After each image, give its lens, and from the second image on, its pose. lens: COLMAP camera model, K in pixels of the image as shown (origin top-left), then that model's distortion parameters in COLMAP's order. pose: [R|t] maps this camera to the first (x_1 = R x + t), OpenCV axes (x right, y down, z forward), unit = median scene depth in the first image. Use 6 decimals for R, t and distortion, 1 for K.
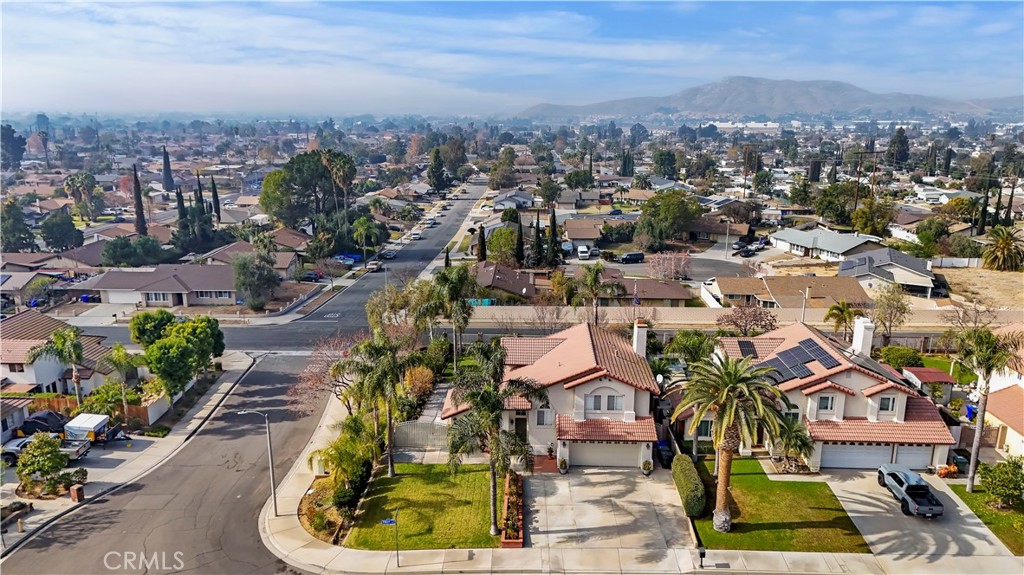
lens RADIAL K [[747.2, 0, 507.8], [0, 747.2, 288.0], [0, 0, 1]] dist [0.091408, -0.076461]
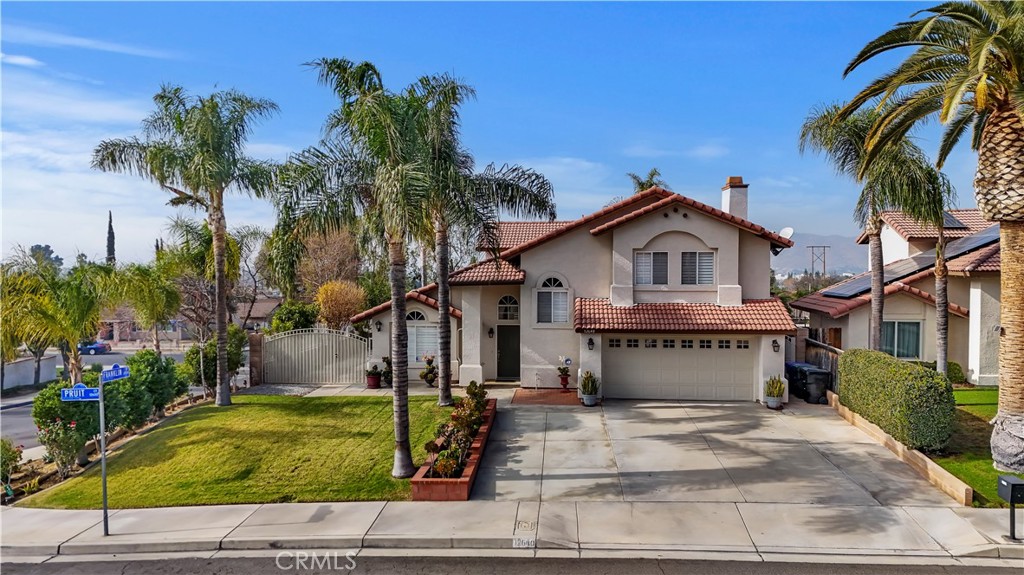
lens RADIAL K [[747.2, 0, 507.8], [0, 747.2, 288.0], [0, 0, 1]] dist [0.091408, -0.076461]
pose [[0.998055, -0.001152, -0.062335, 0.057341], [-0.011805, 0.978252, -0.207085, 0.298002], [0.061218, 0.207418, 0.976335, 0.583746]]
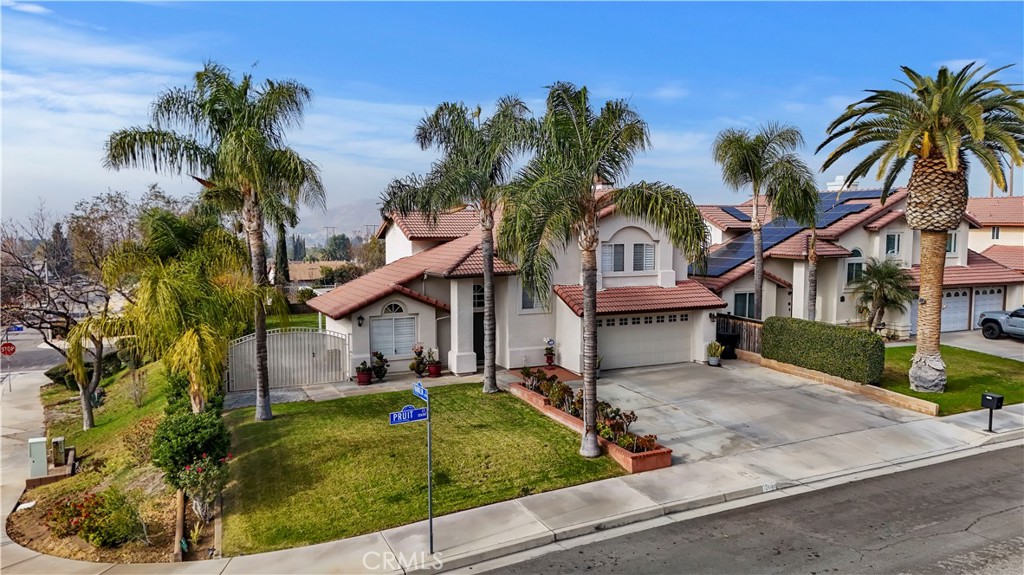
lens RADIAL K [[747.2, 0, 507.8], [0, 747.2, 288.0], [0, 0, 1]] dist [0.091408, -0.076461]
pose [[0.891324, -0.041370, 0.451475, -0.241764], [0.113792, 0.984365, -0.134454, 0.271651], [-0.438854, 0.171216, 0.882096, 0.596520]]
